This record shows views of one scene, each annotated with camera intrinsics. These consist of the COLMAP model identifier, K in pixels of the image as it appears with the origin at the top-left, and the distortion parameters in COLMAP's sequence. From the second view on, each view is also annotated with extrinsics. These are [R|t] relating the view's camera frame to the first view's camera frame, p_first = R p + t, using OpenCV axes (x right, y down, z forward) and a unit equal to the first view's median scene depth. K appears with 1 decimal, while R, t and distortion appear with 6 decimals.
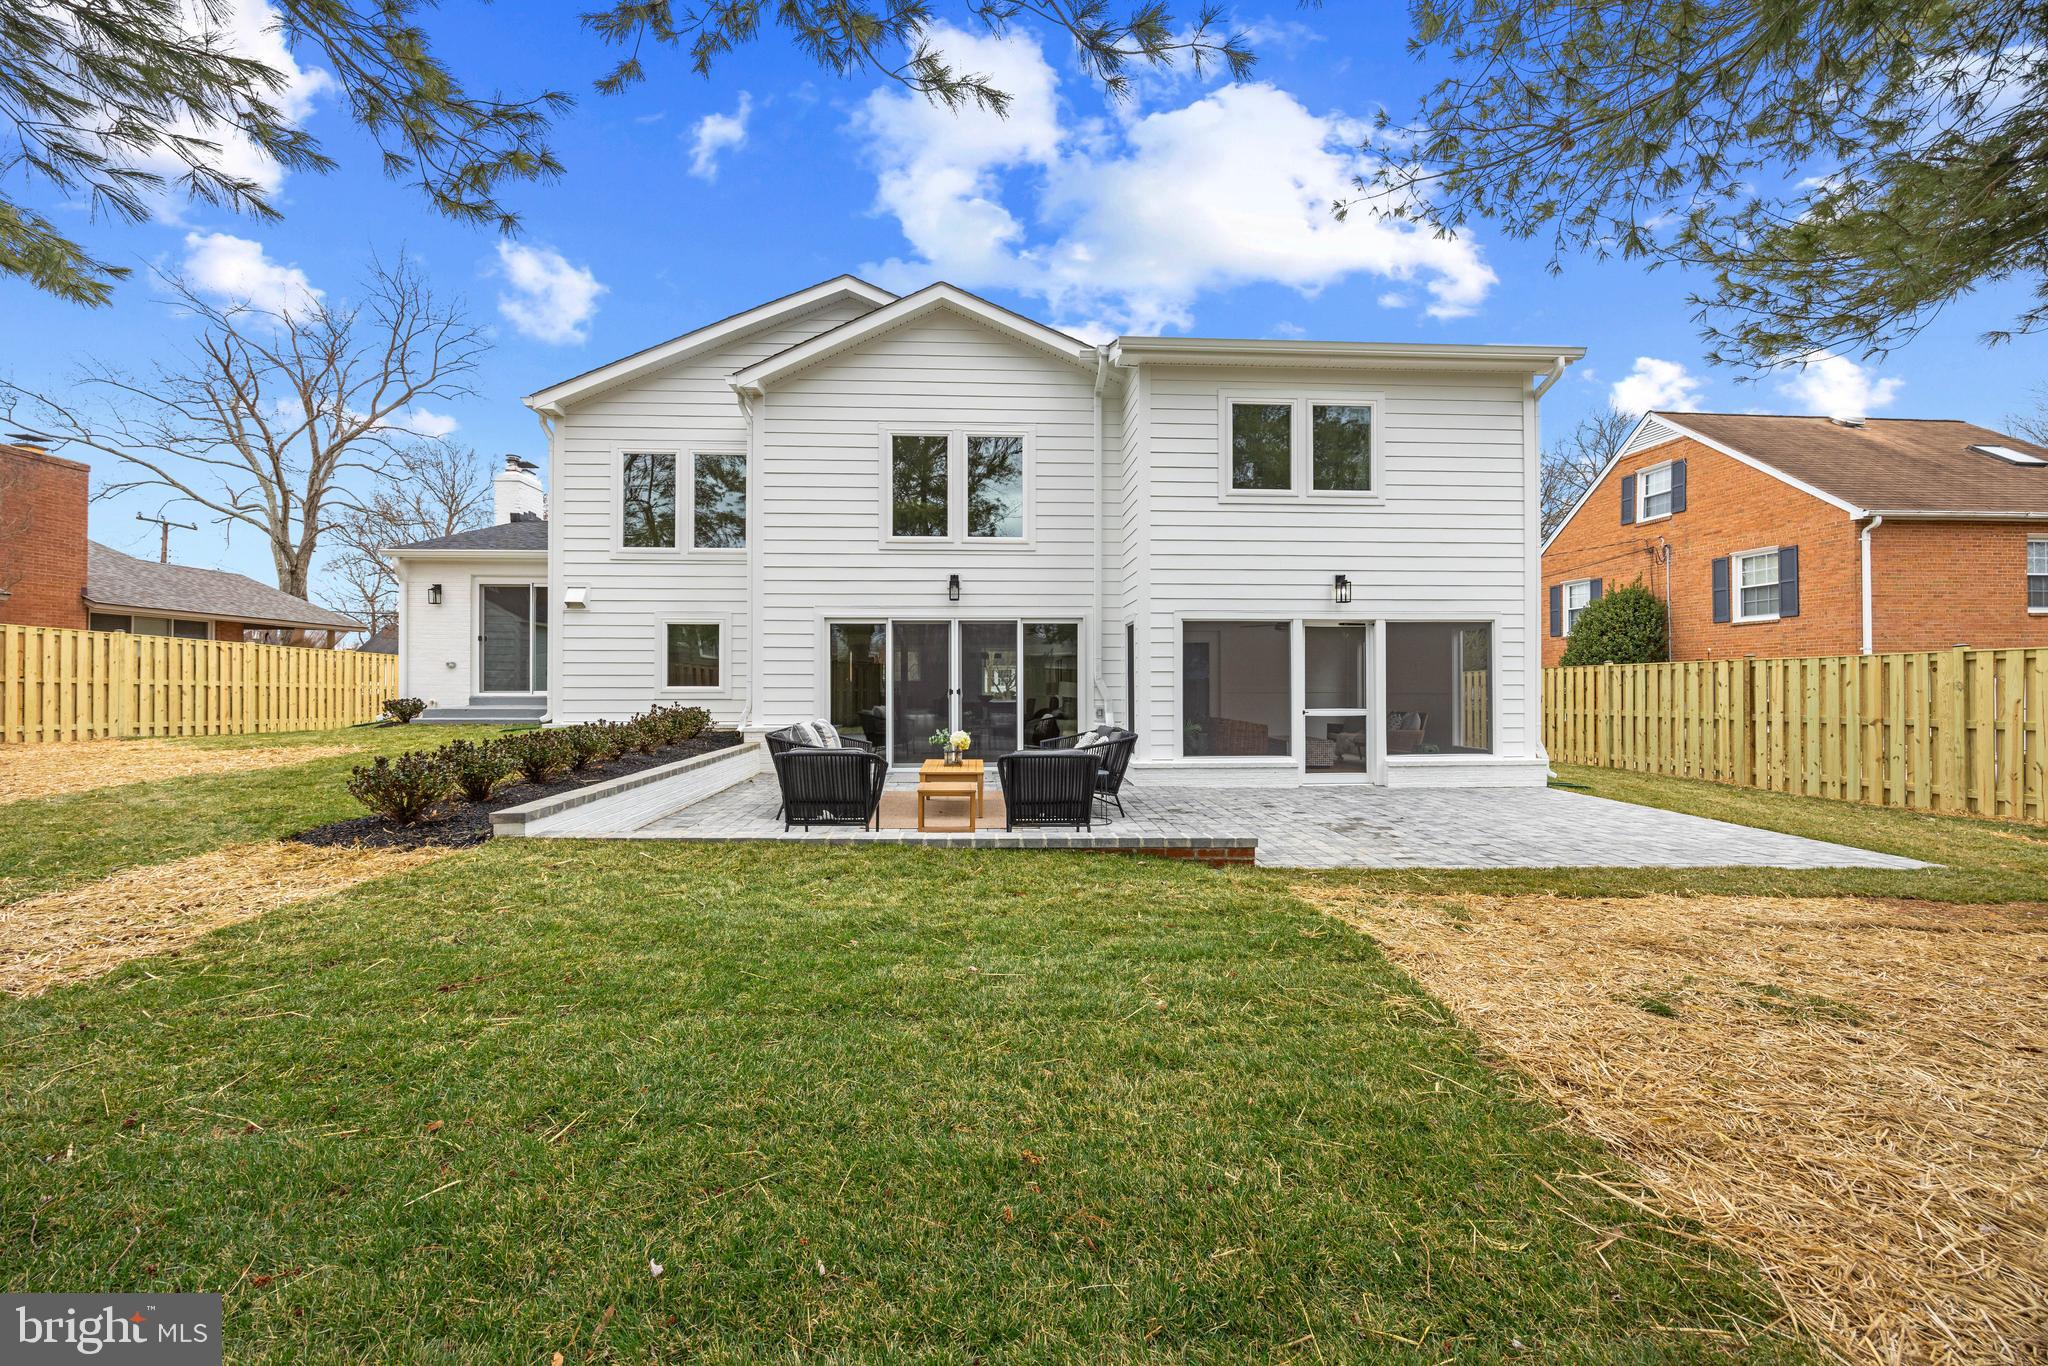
lens RADIAL K [[812.8, 0, 1024.8], [0, 812.8, 679.3], [0, 0, 1]] dist [0.002077, -0.000141]
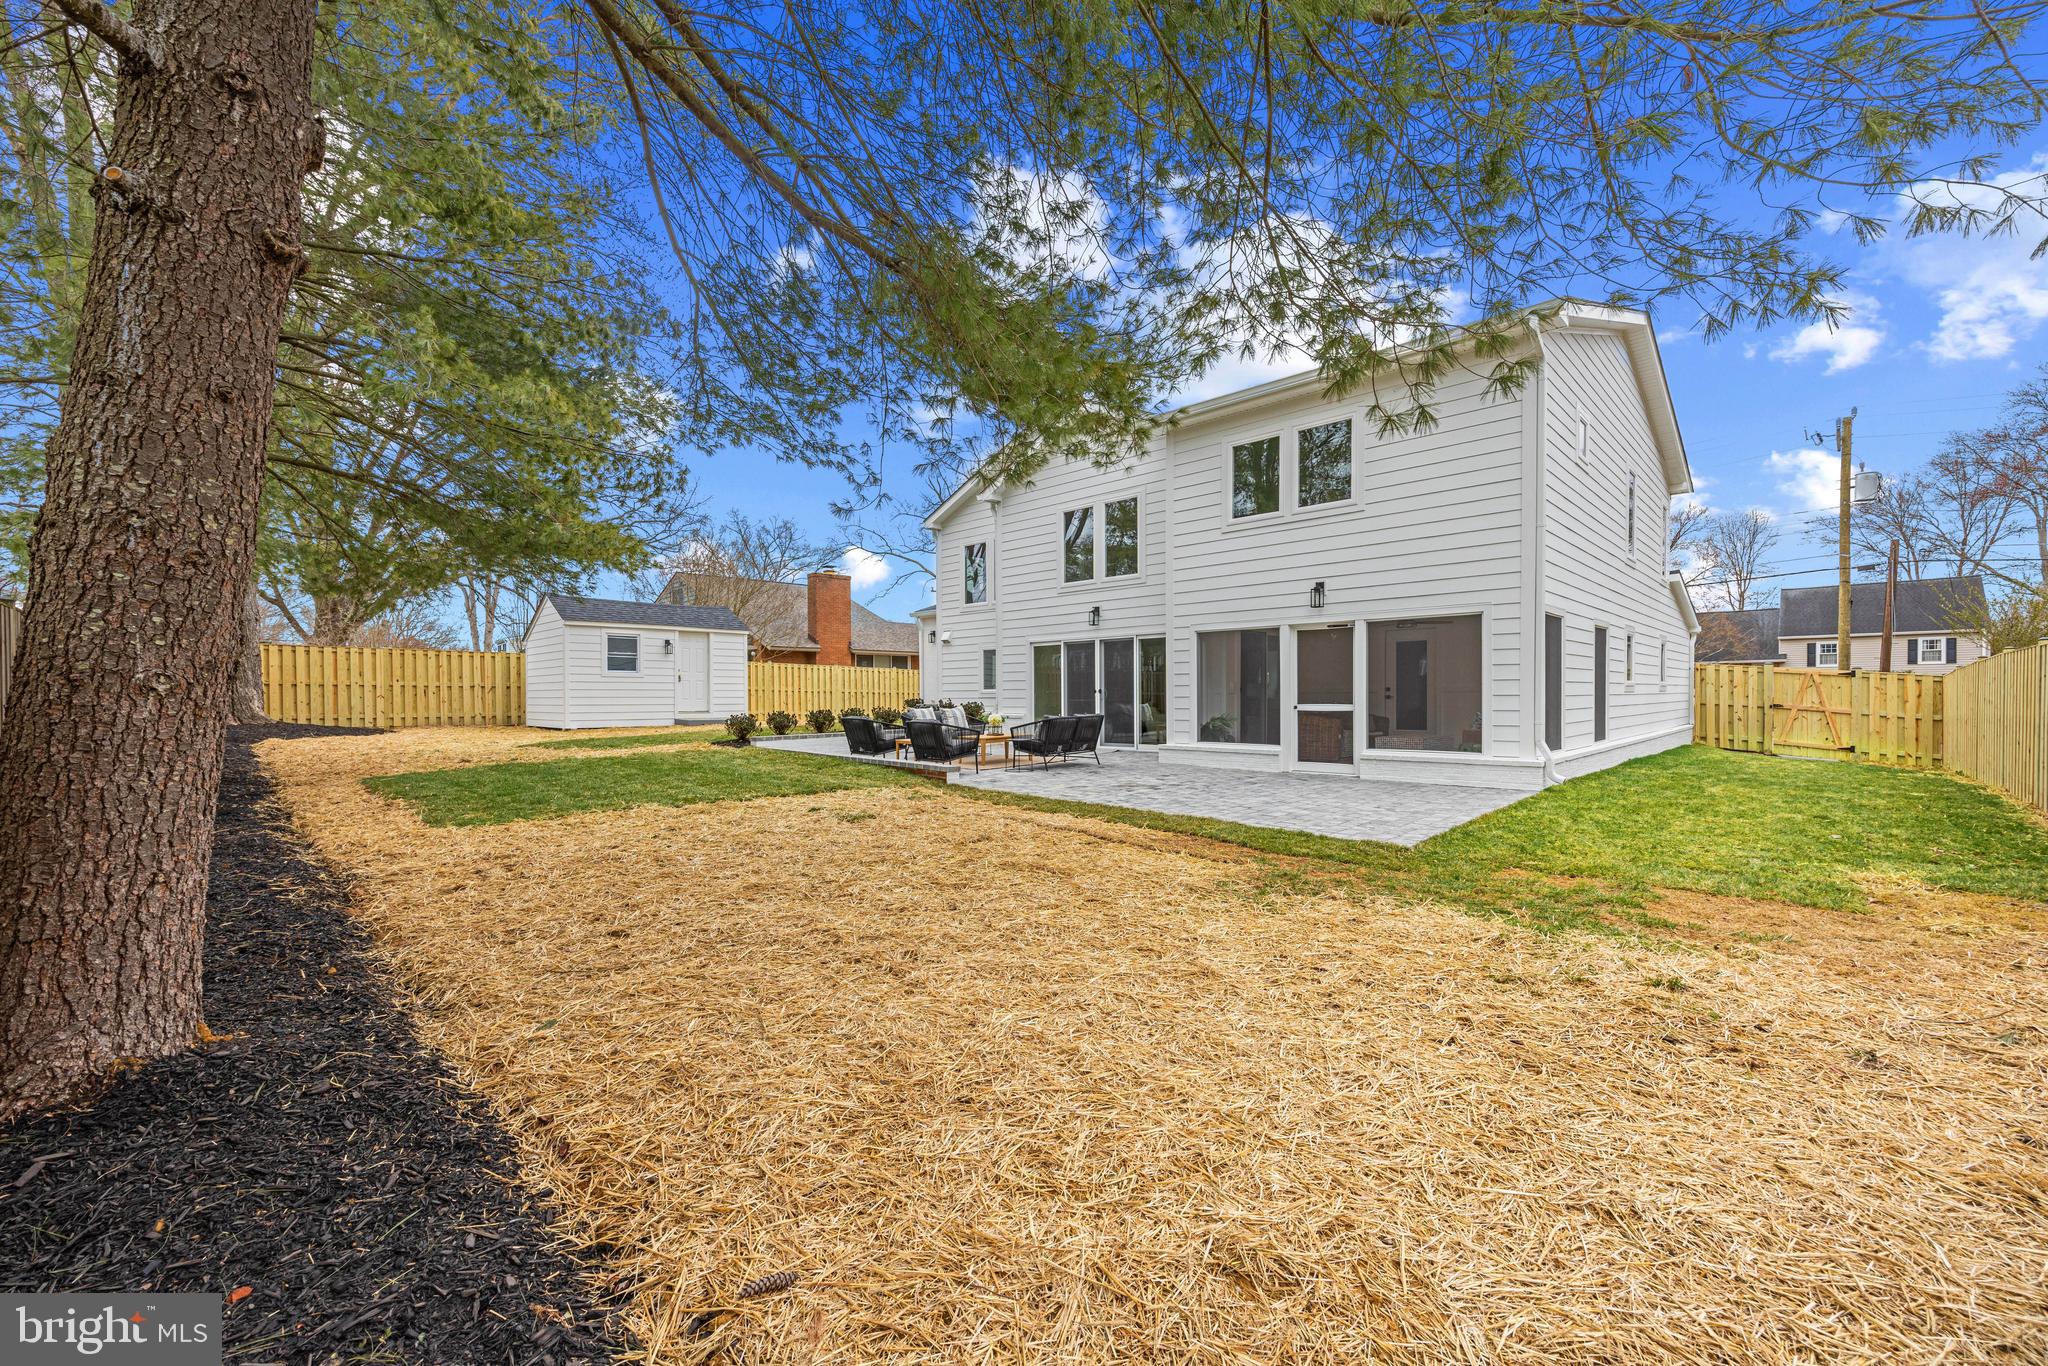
lens RADIAL K [[812.8, 0, 1019.7], [0, 812.8, 720.8], [0, 0, 1]] dist [0.002077, -0.000141]
pose [[0.686256, 0.021166, -0.727052, 0.898385], [0.001143, 0.999544, 0.030178, 0.024817], [0.727359, -0.021541, 0.685919, -0.049660]]
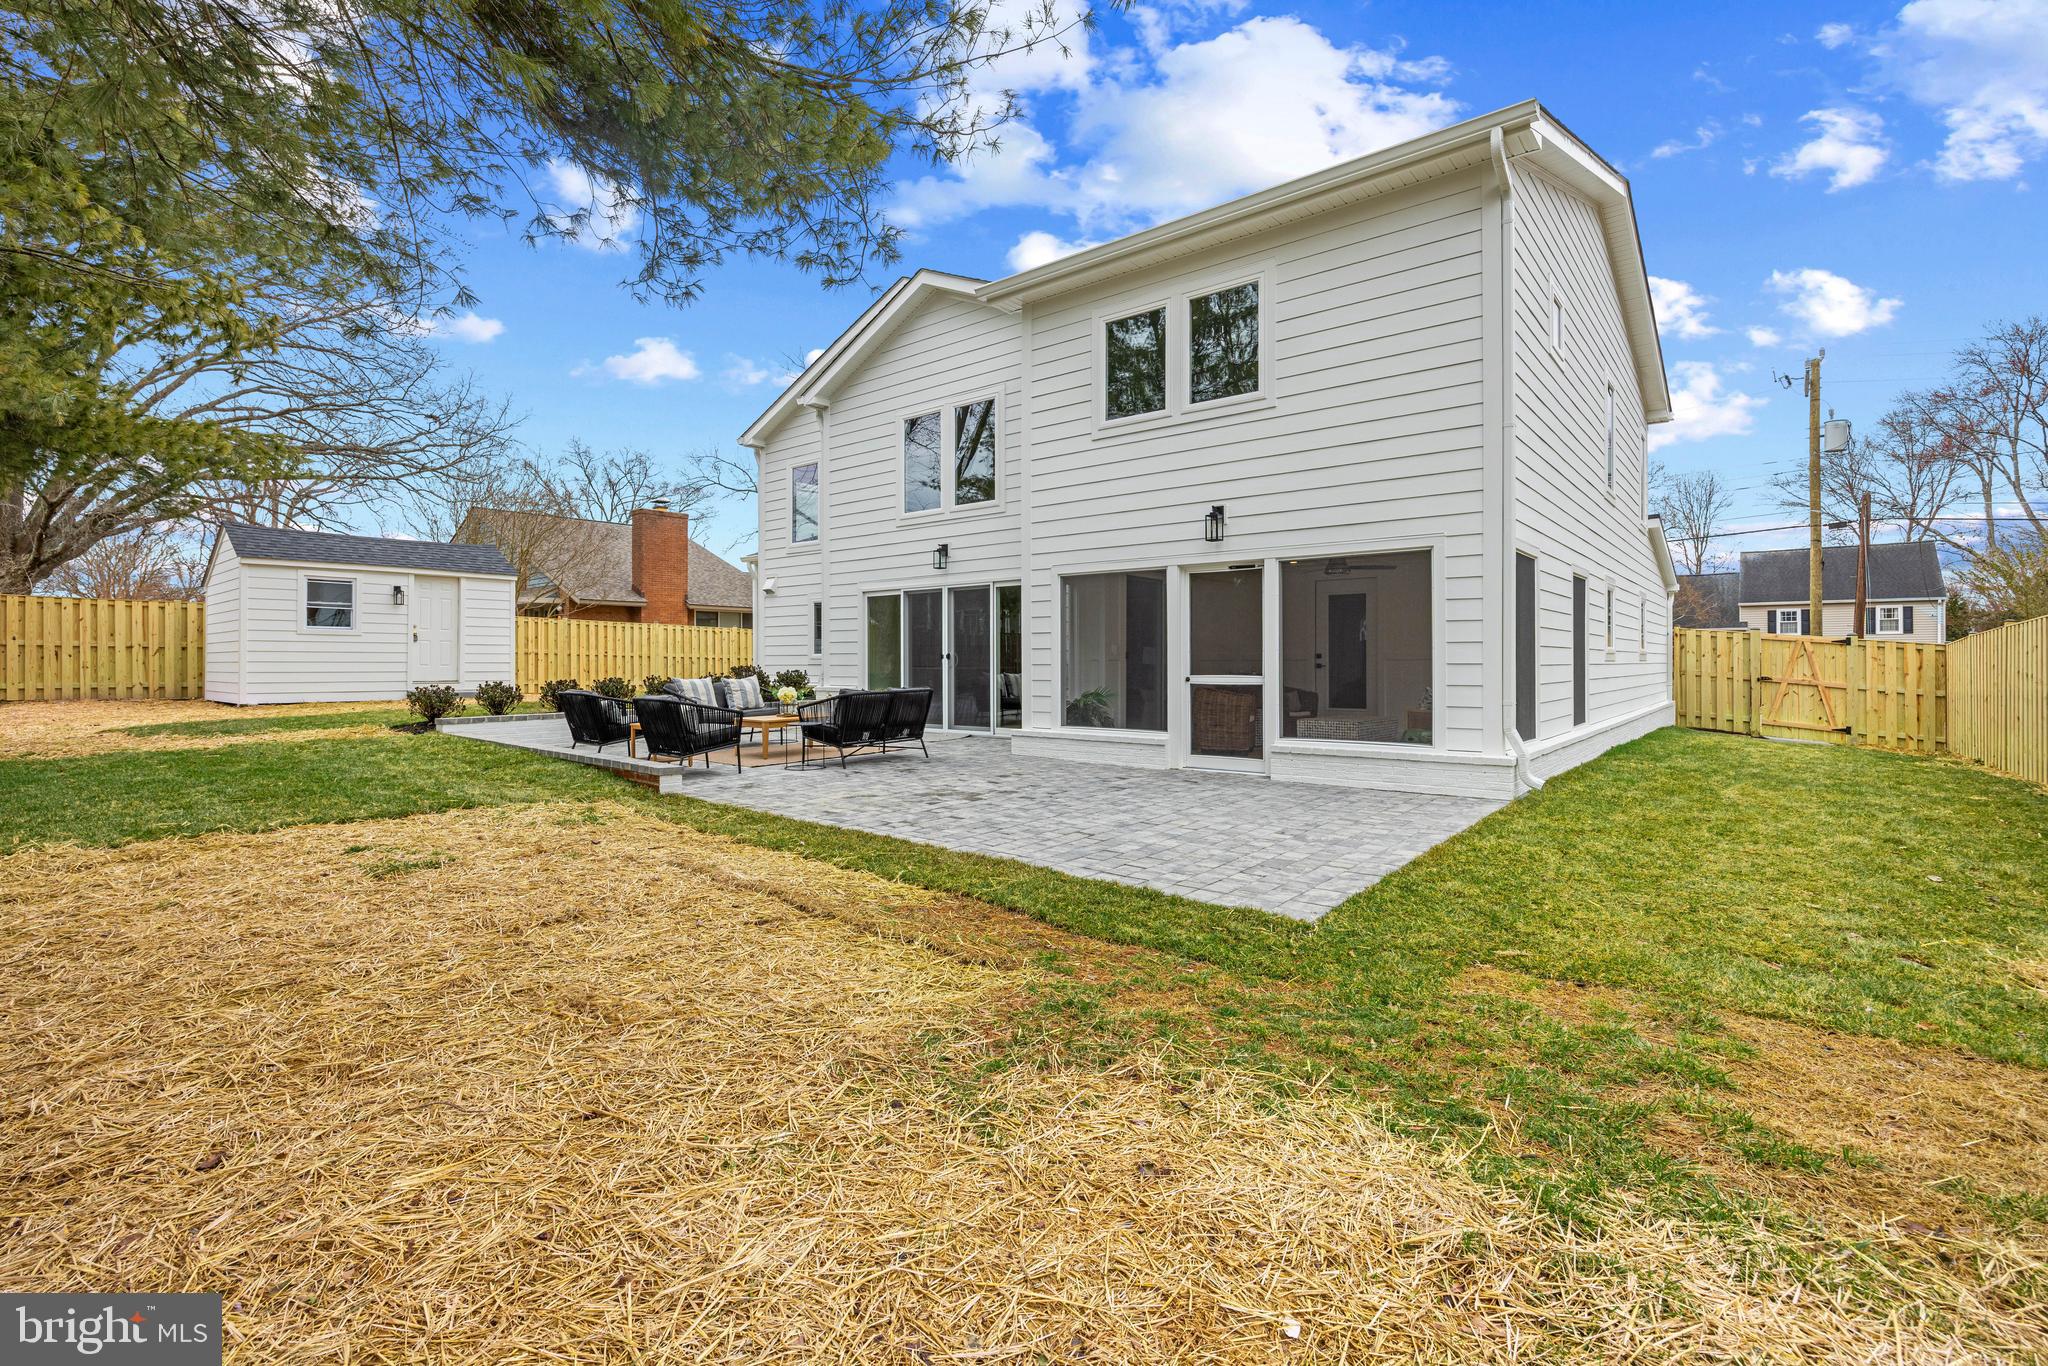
lens RADIAL K [[917.6, 0, 1017.9], [0, 917.6, 678.8], [0, 0, 1]] dist [-0.014909, 0.000040]
pose [[0.747729, 0.013156, -0.663873, 0.824205], [-0.003548, 0.999869, 0.015819, 0.025950], [0.663994, -0.009473, 0.747678, 0.200958]]
